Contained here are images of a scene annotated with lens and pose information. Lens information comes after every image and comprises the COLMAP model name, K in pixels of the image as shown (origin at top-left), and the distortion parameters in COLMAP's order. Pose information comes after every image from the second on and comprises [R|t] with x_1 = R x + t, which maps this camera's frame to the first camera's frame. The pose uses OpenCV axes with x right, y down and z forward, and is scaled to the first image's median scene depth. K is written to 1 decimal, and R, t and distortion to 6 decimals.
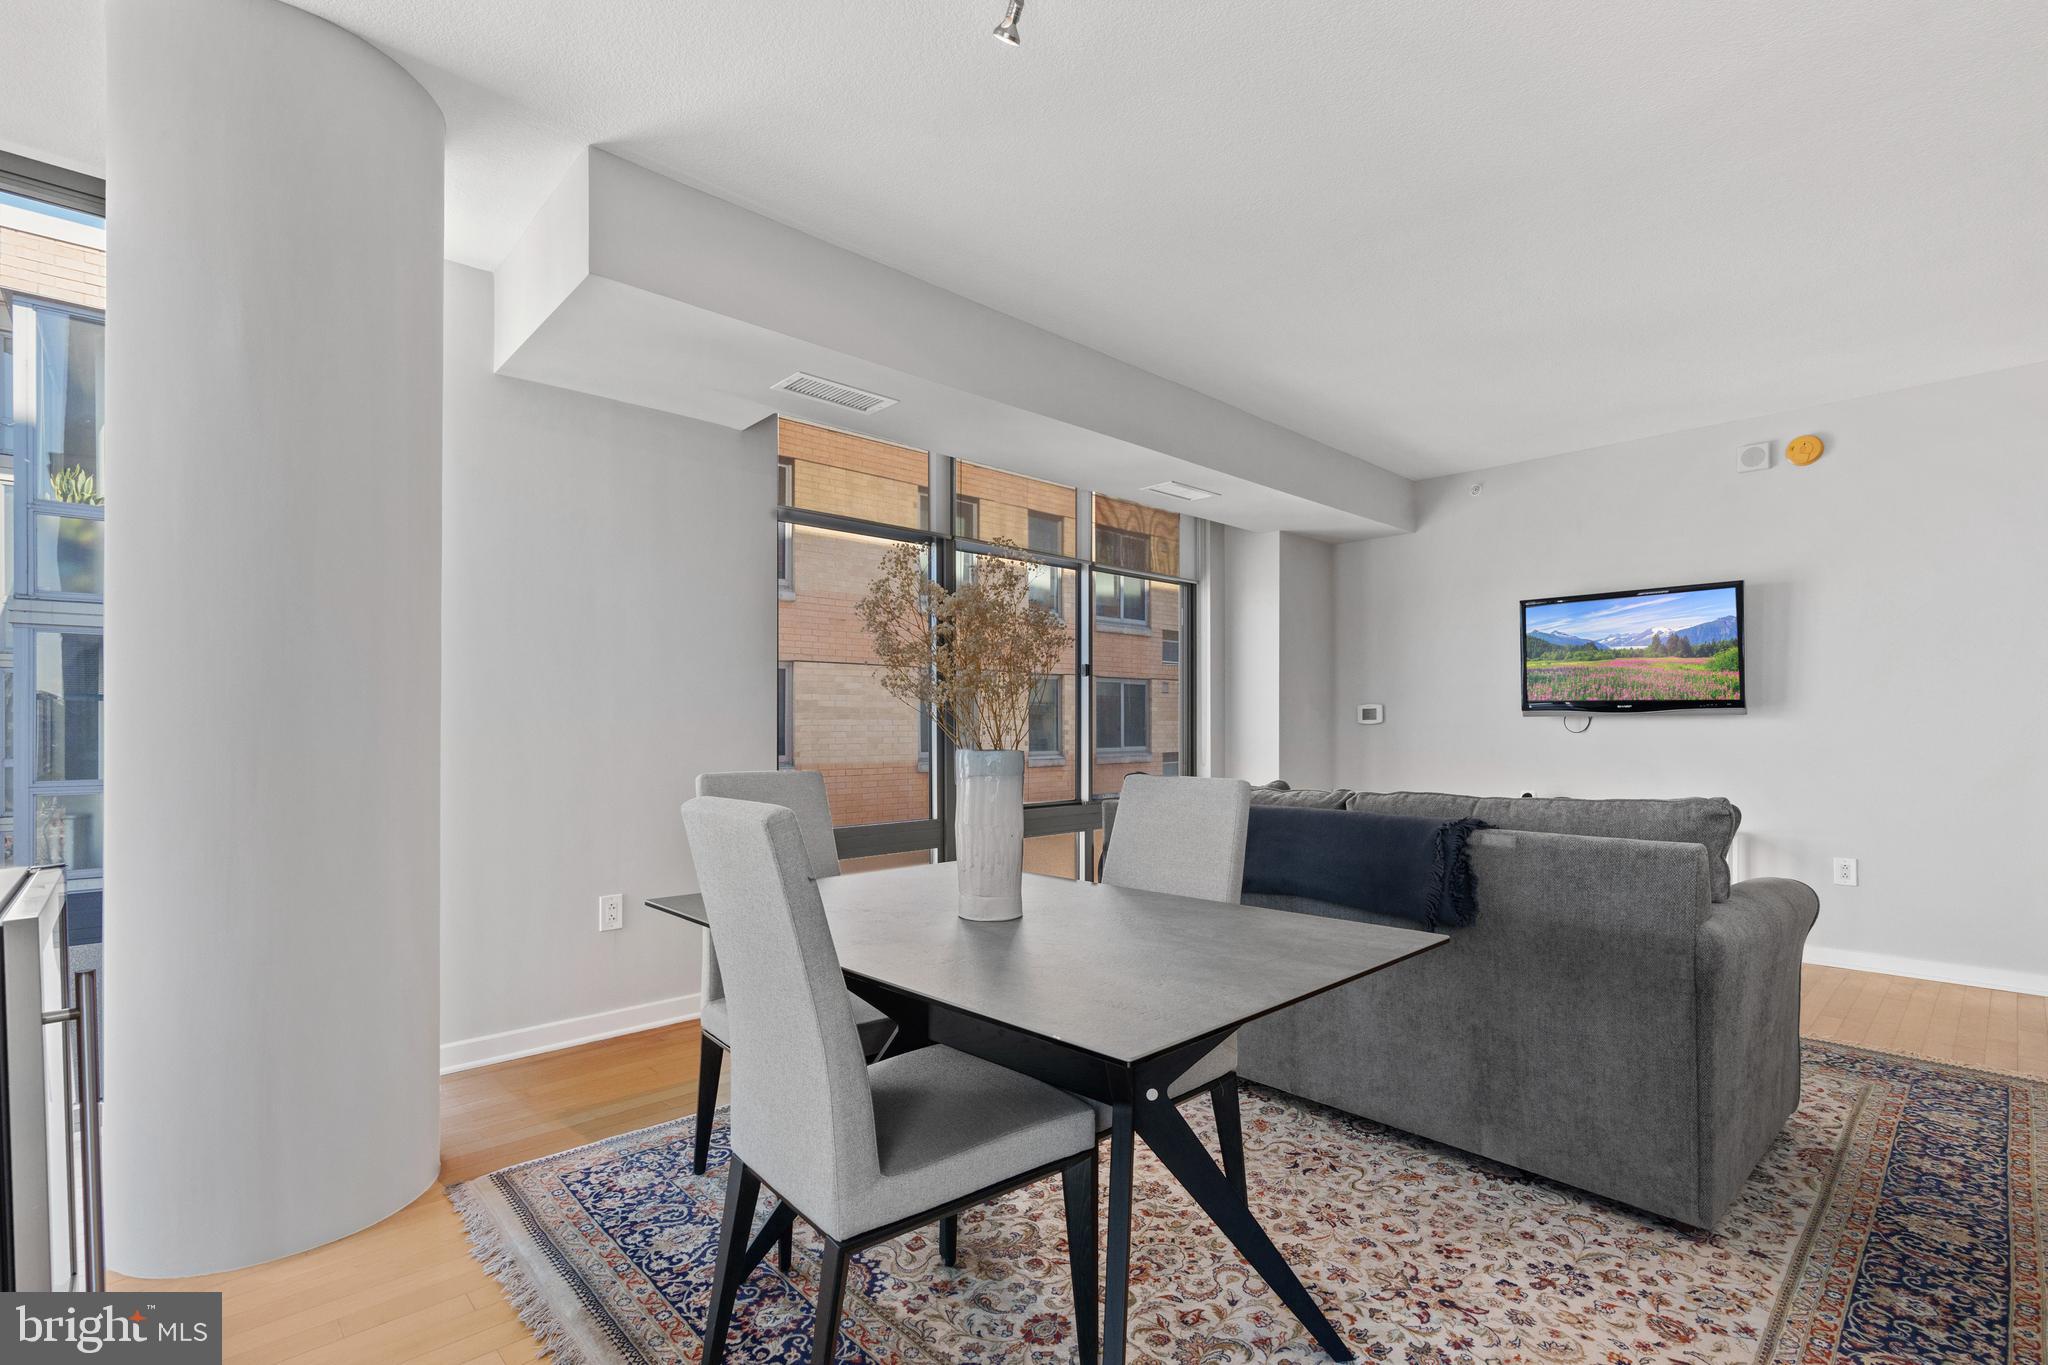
lens RADIAL K [[925.1, 0, 1048.6], [0, 925.1, 737.8], [0, 0, 1]] dist [-0.011418, 0.004087]
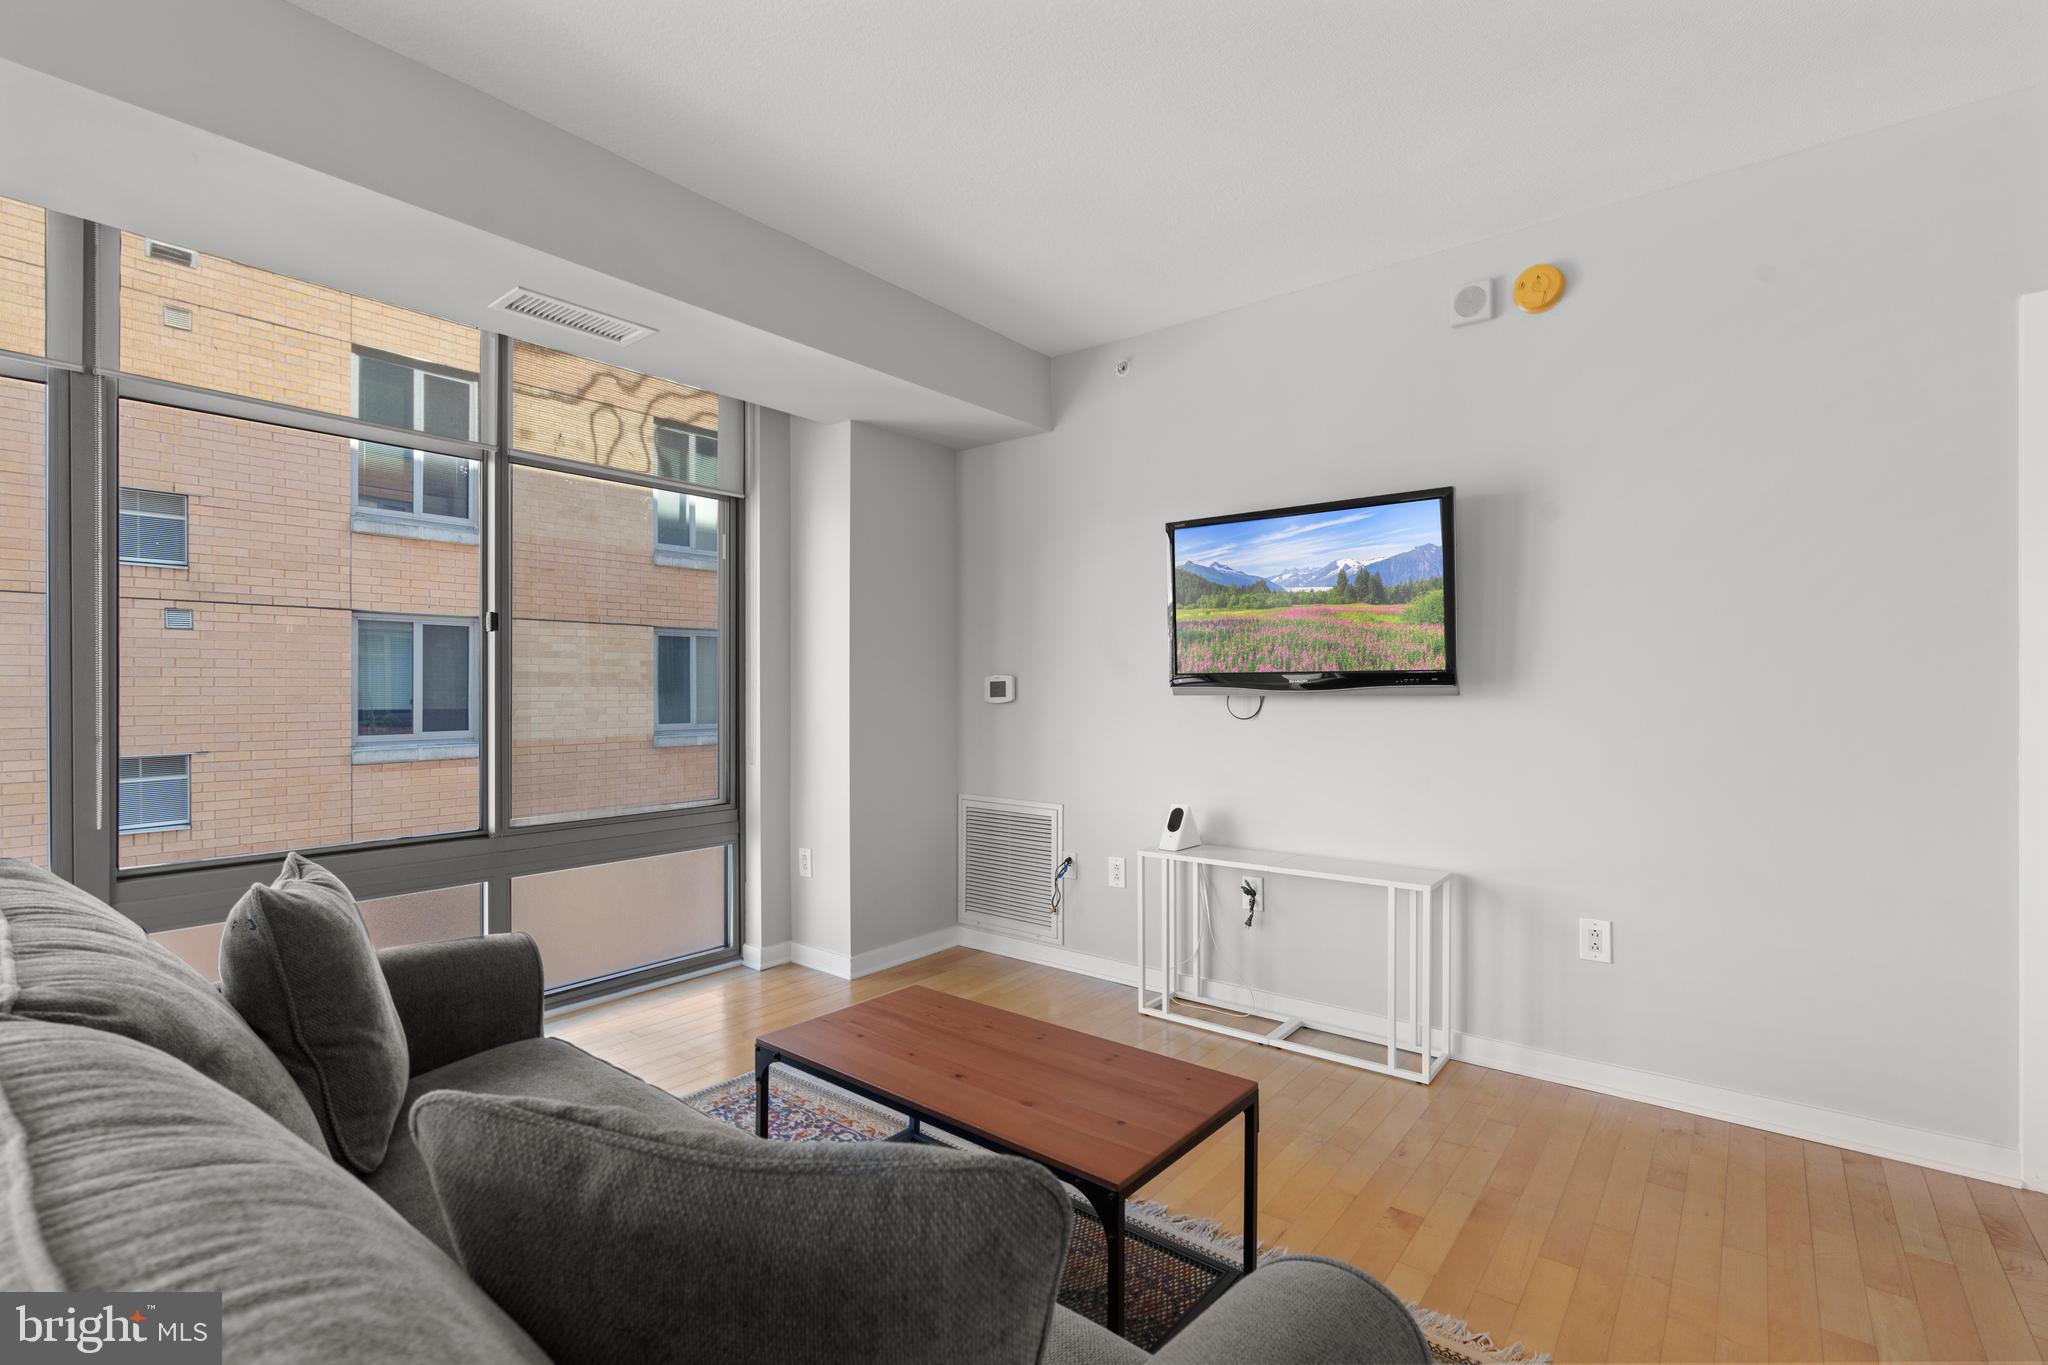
lens RADIAL K [[925.1, 0, 1035.3], [0, 925.1, 676.9], [0, 0, 1]] dist [-0.011418, 0.004087]
pose [[0.990831, -0.000183, 0.135105, 0.328430], [0.003708, 0.999659, -0.025845, -0.018896], [-0.135054, 0.026110, 0.990494, 0.352499]]
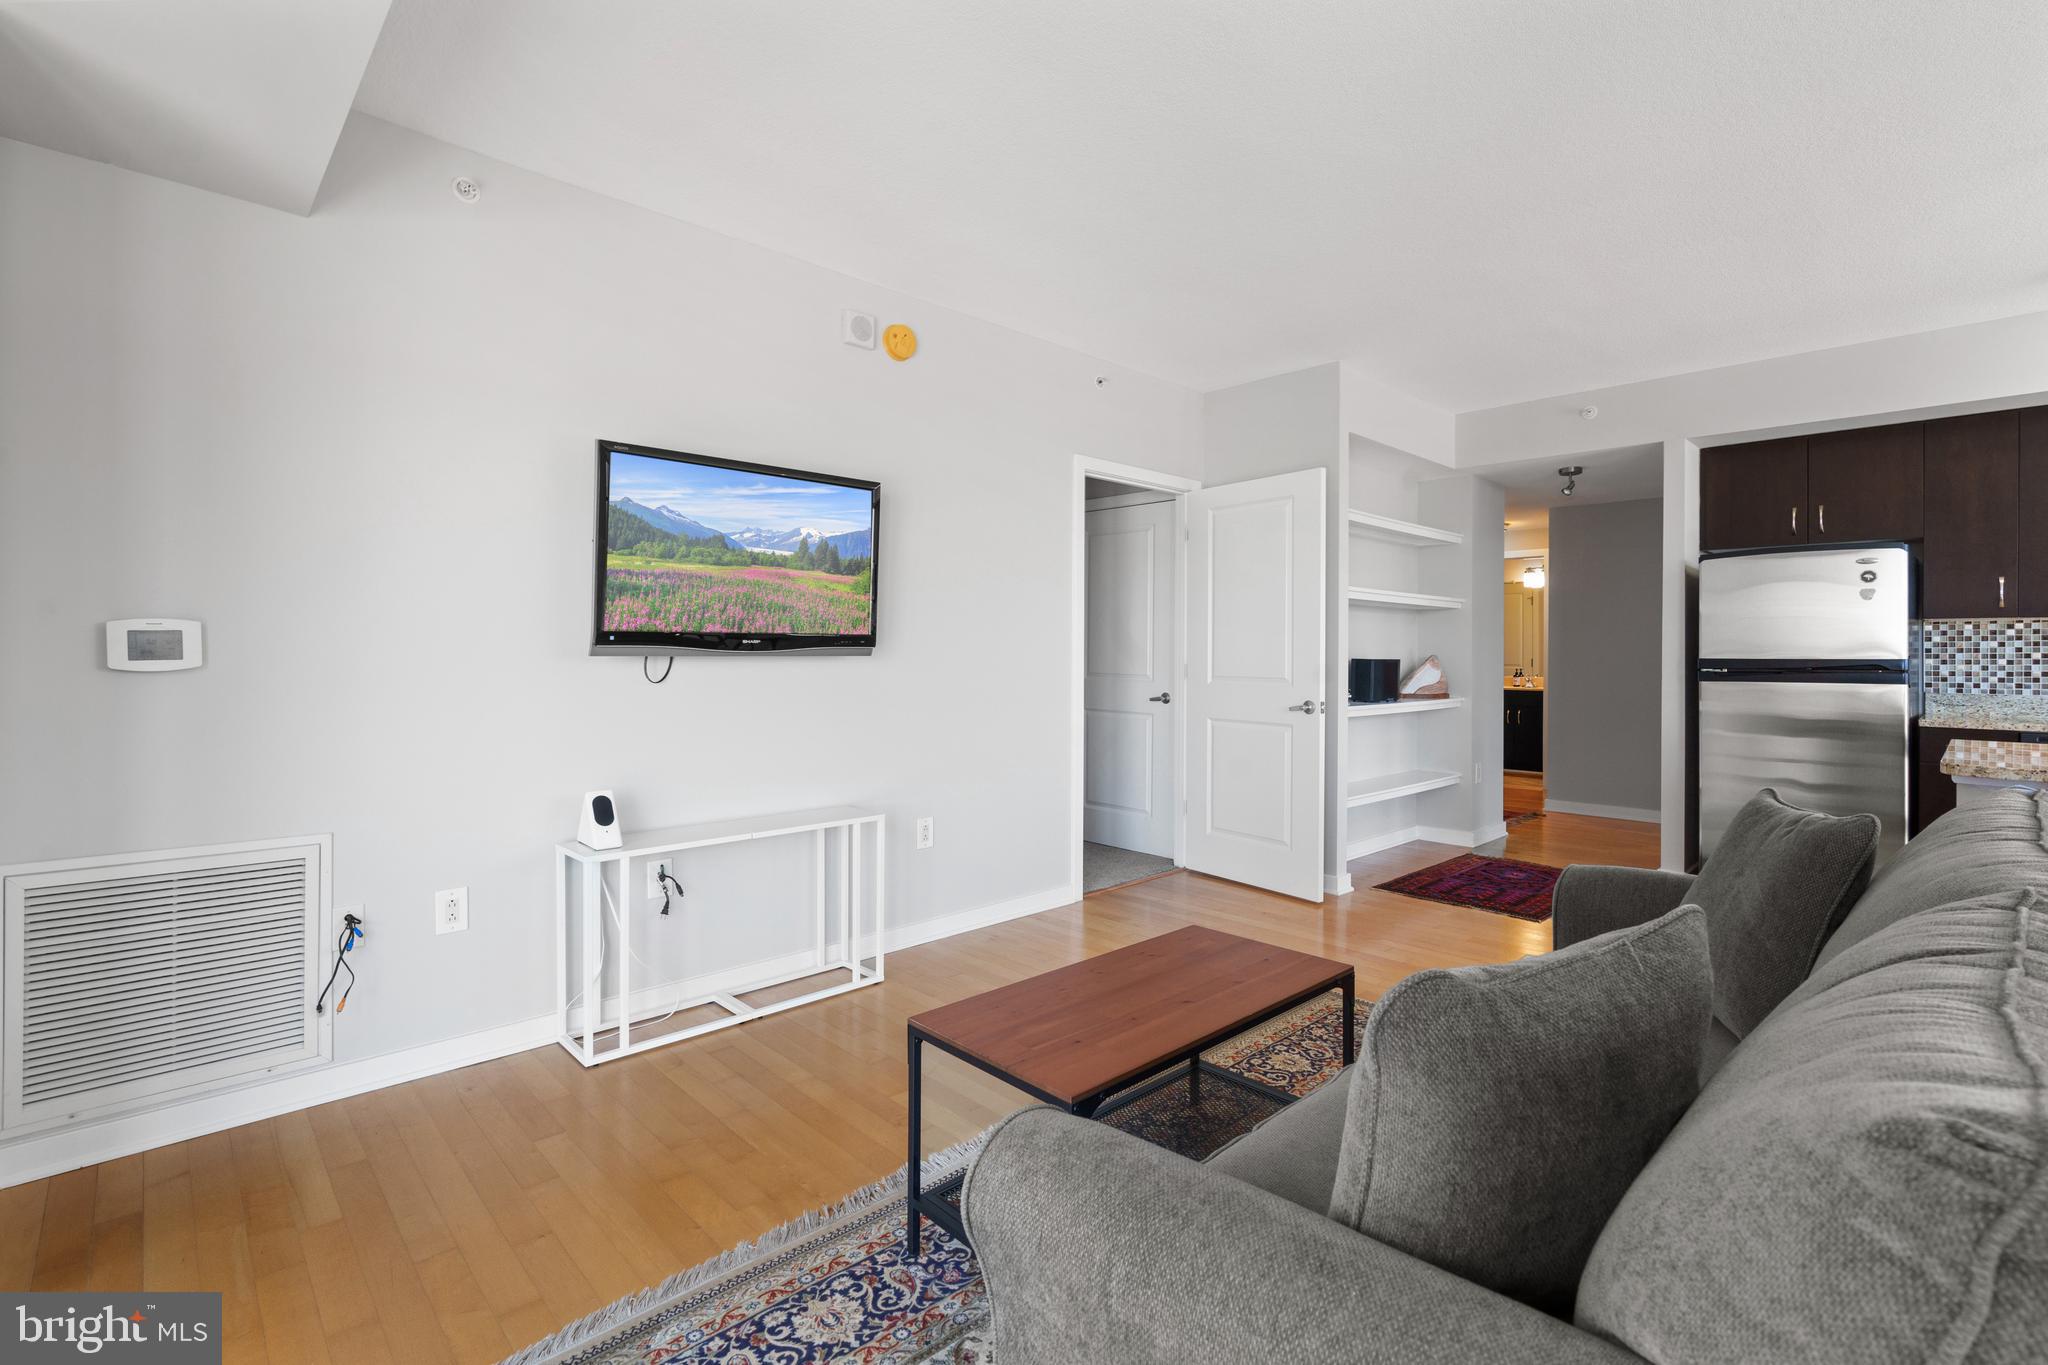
lens RADIAL K [[925.1, 0, 1038.5], [0, 925.1, 653.7], [0, 0, 1]] dist [-0.011418, 0.004087]
pose [[-0.011340, -0.002301, 0.999933, -0.026879], [0.005300, 0.999983, 0.002361, -0.024458], [-0.999922, 0.005326, -0.011328, 0.764121]]
